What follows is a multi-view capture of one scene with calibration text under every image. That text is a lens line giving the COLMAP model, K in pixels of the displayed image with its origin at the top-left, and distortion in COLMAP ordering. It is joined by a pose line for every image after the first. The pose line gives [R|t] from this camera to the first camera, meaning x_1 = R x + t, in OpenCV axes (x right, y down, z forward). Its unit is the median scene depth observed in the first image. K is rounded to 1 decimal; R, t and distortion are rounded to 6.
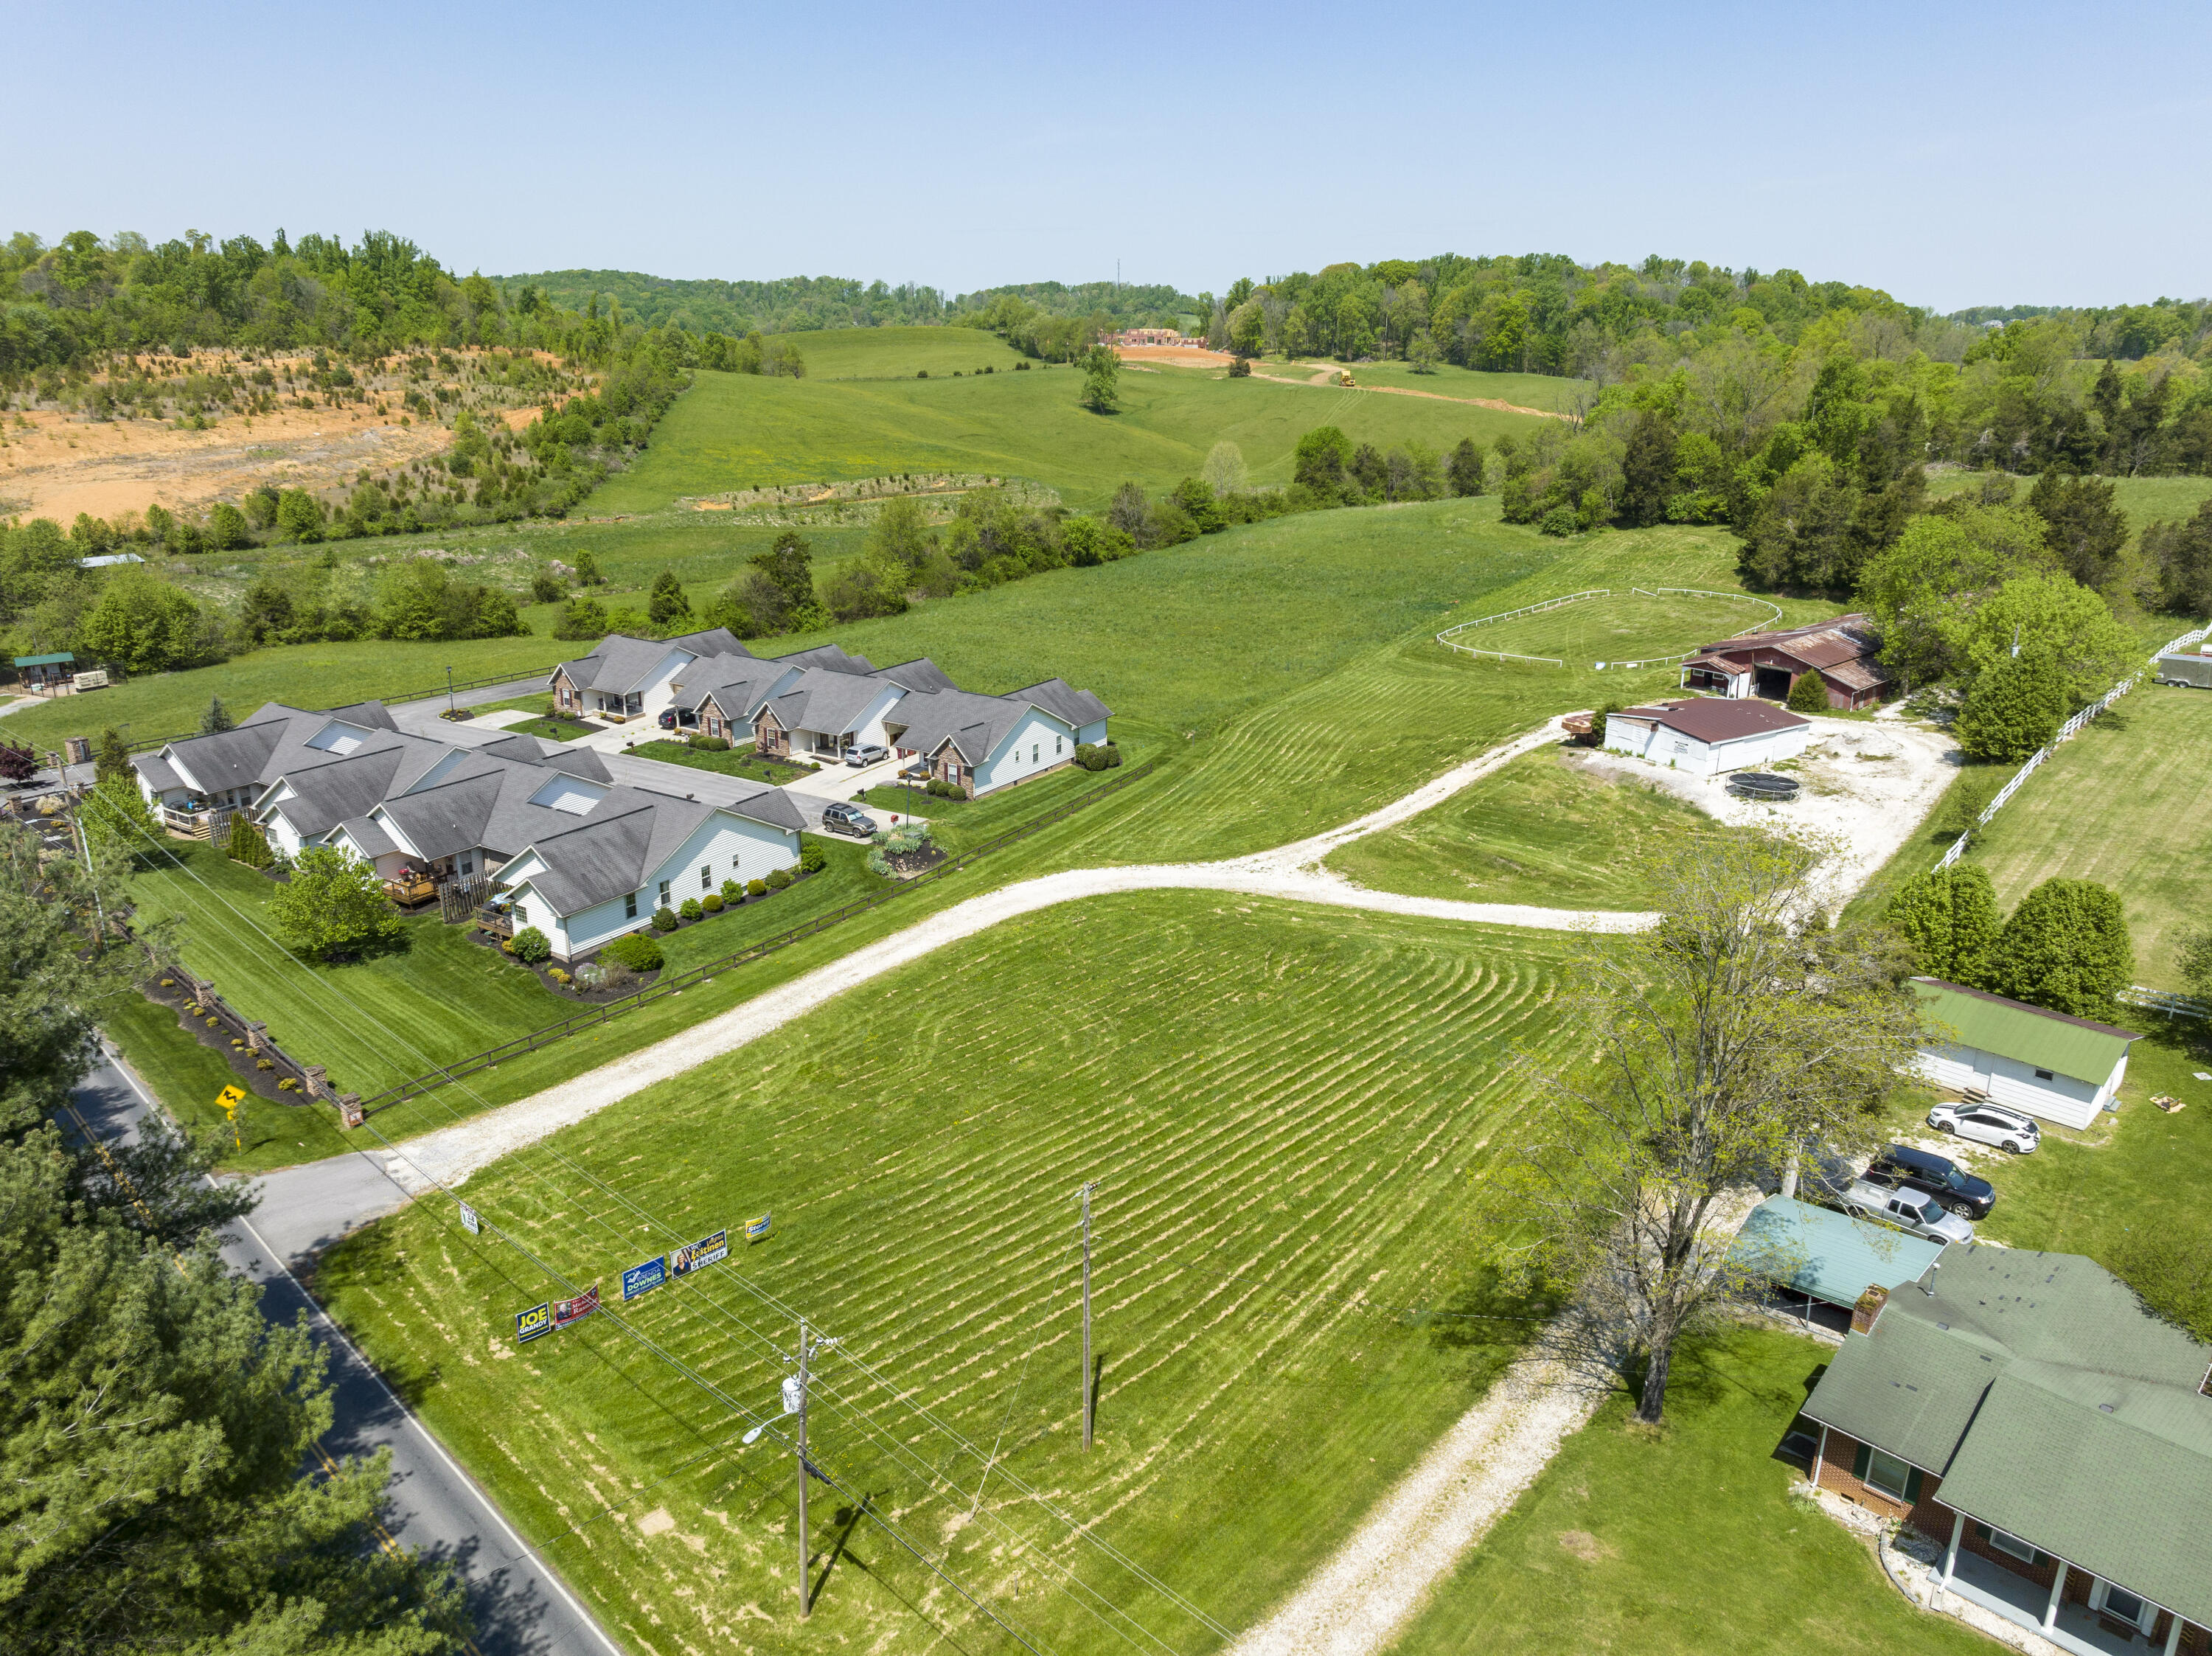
lens RADIAL K [[1555.6, 0, 1106.0], [0, 1555.6, 828.0], [0, 0, 1]] dist [-0.033913, -0.005034]
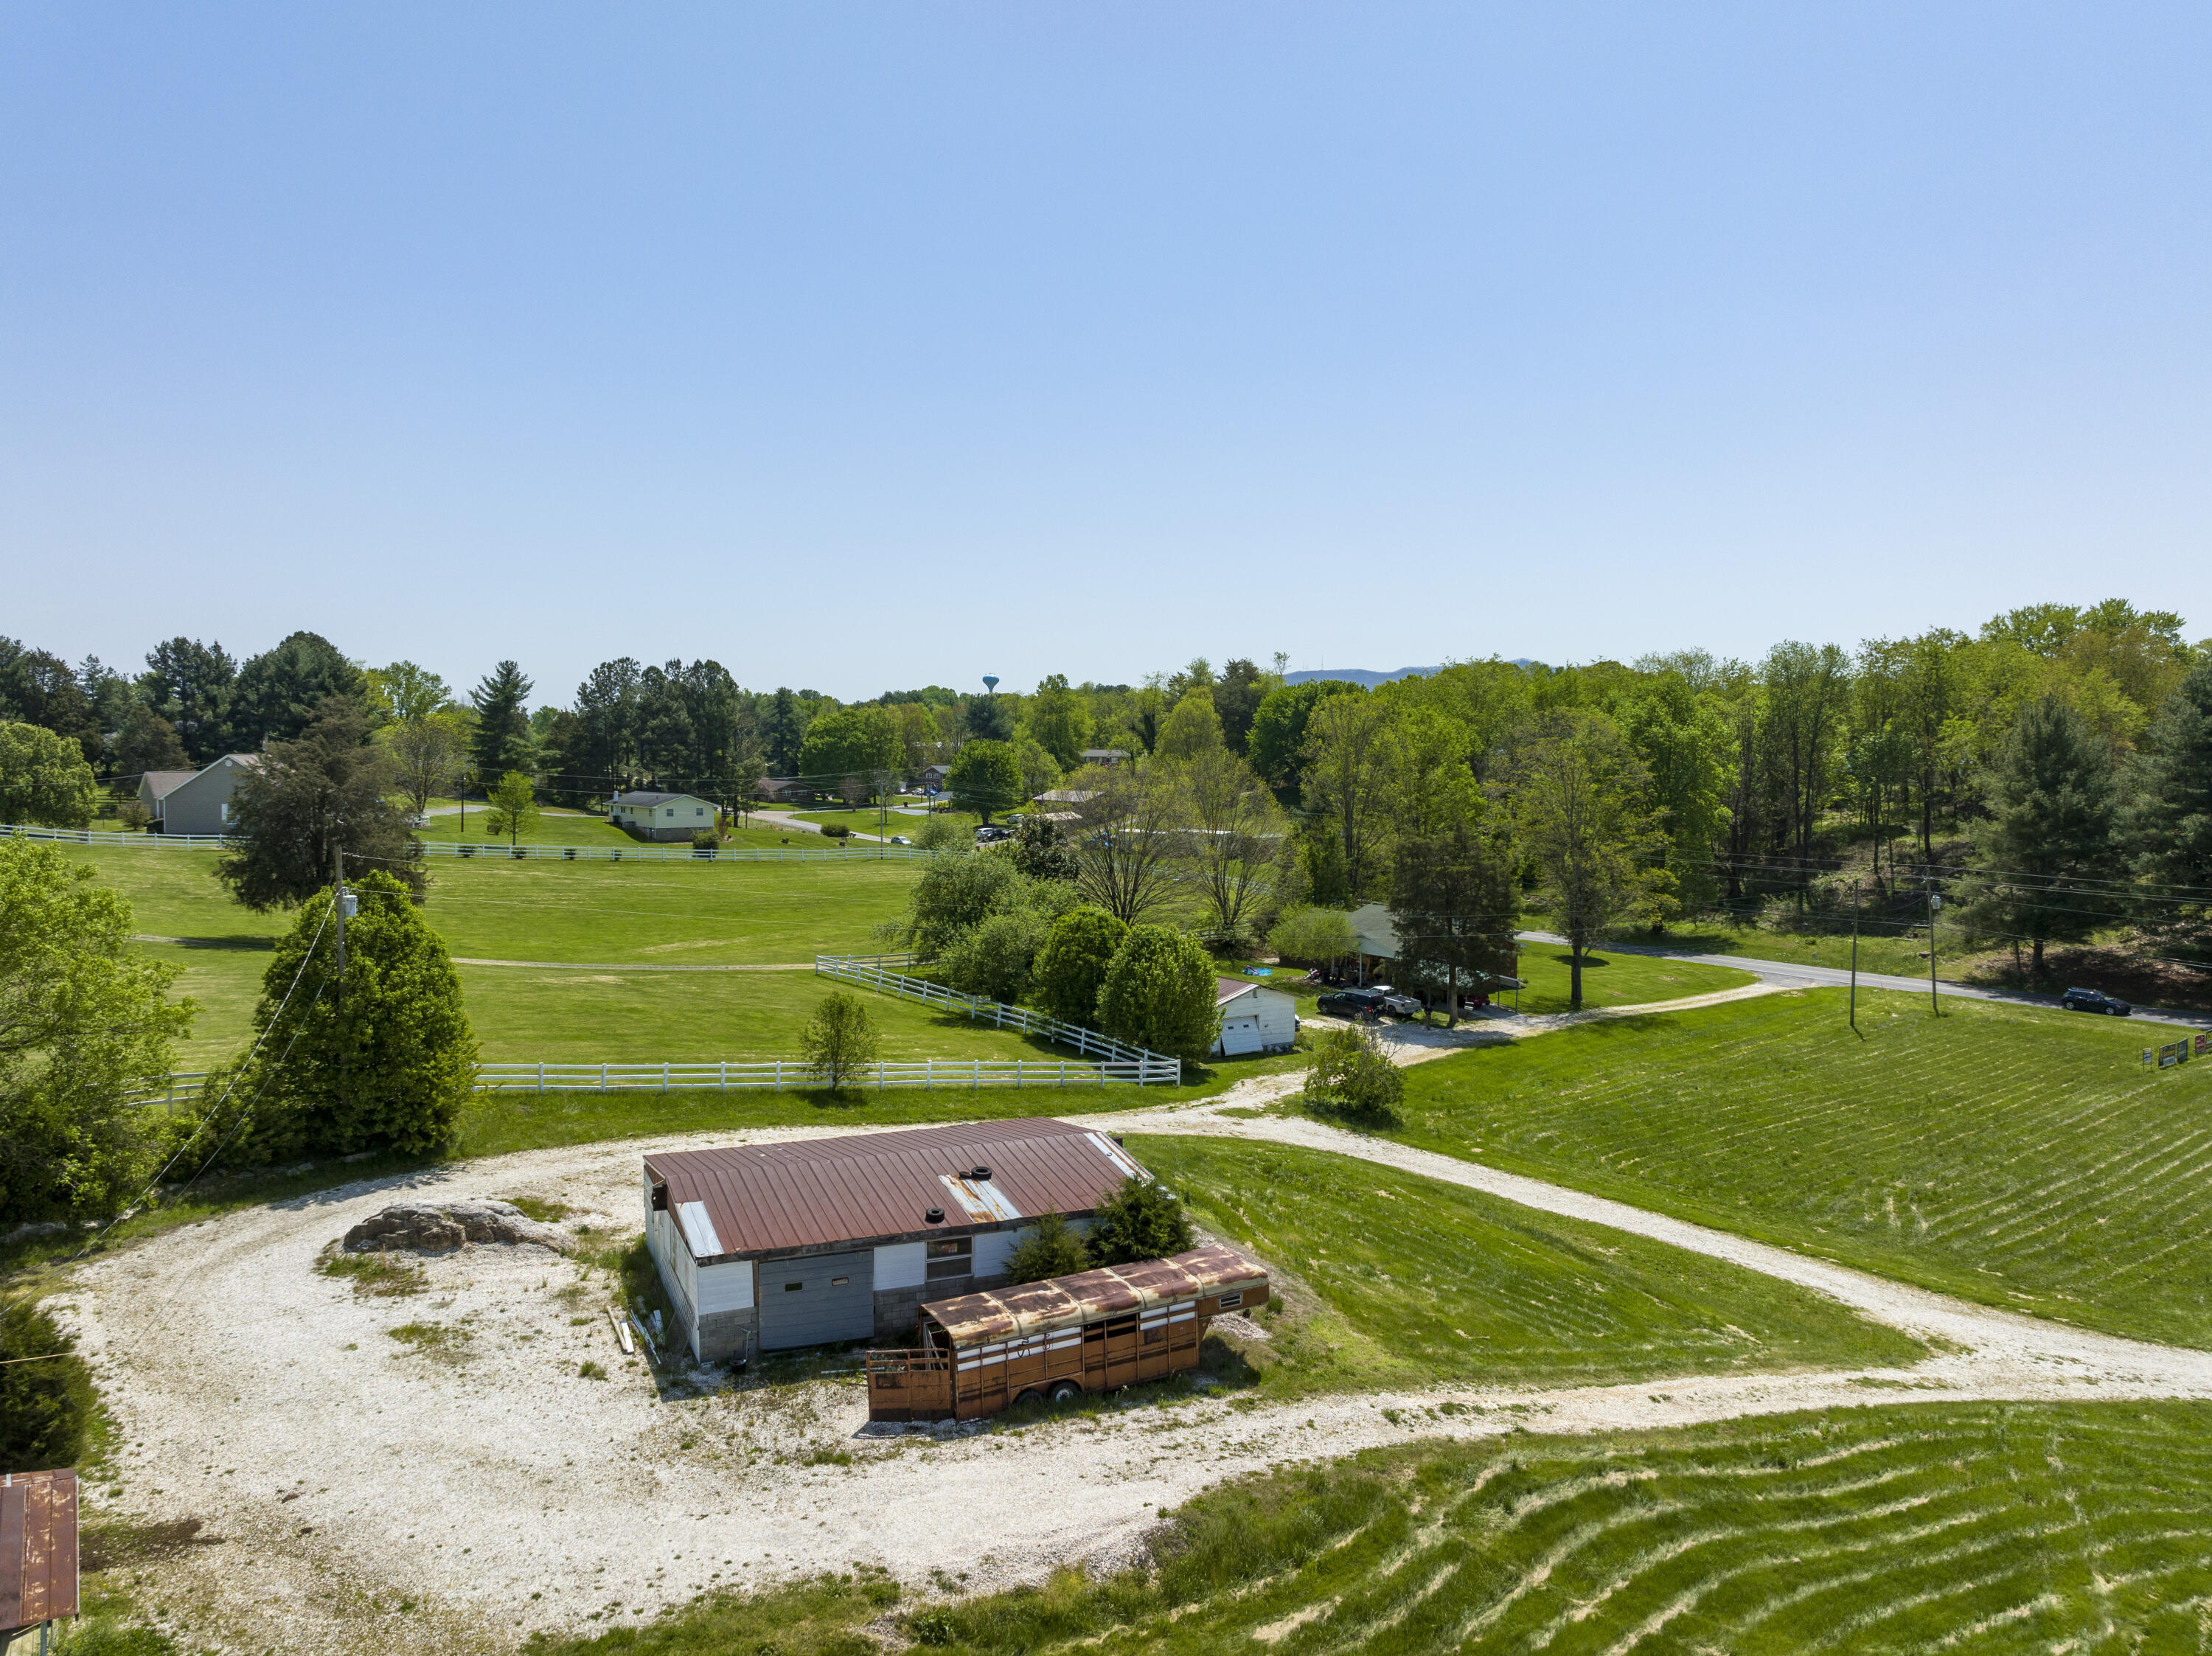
lens RADIAL K [[1555.6, 0, 1106.0], [0, 1555.6, 828.0], [0, 0, 1]] dist [-0.033913, -0.005034]
pose [[-0.987684, -0.020437, 0.155118, 0.179098], [0.036523, 0.933925, 0.355597, -0.168699], [-0.152136, 0.356883, -0.921677, 0.804192]]
